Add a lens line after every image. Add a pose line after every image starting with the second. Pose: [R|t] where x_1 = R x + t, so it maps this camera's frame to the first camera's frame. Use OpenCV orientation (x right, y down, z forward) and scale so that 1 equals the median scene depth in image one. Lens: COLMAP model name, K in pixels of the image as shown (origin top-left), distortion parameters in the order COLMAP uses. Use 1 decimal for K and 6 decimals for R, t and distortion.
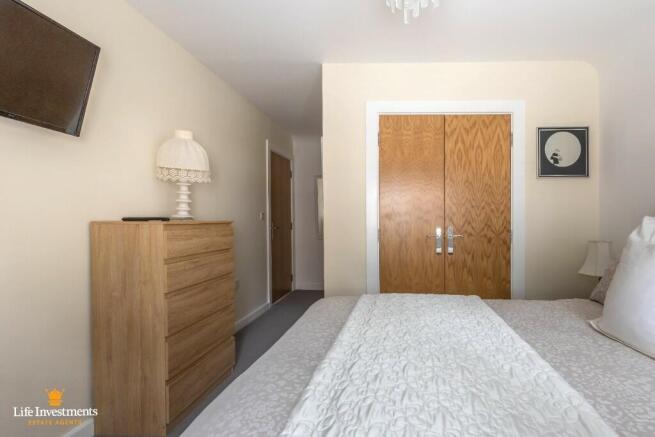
lens RADIAL K [[319.9, 0, 326.6], [0, 319.9, 219.7], [0, 0, 1]] dist [0.001758, -0.001371]
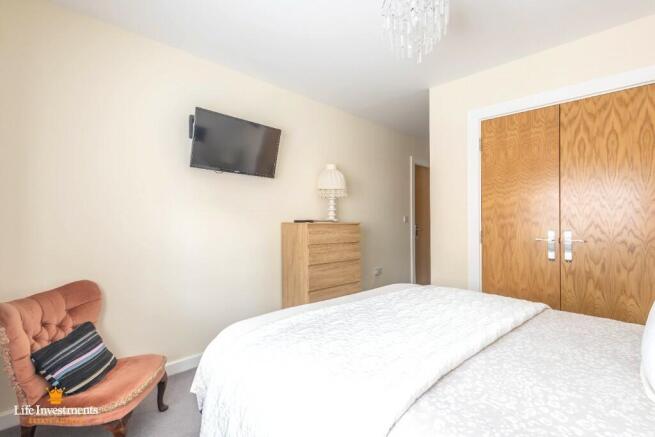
lens RADIAL K [[308.5, 0, 331.9], [0, 308.5, 219.5], [0, 0, 1]] dist [0.000335, -0.000639]
pose [[0.715501, -0.005213, -0.698592, 0.515080], [-0.004227, 0.999922, -0.011791, 0.005930], [0.698599, 0.011389, 0.715423, -0.051490]]
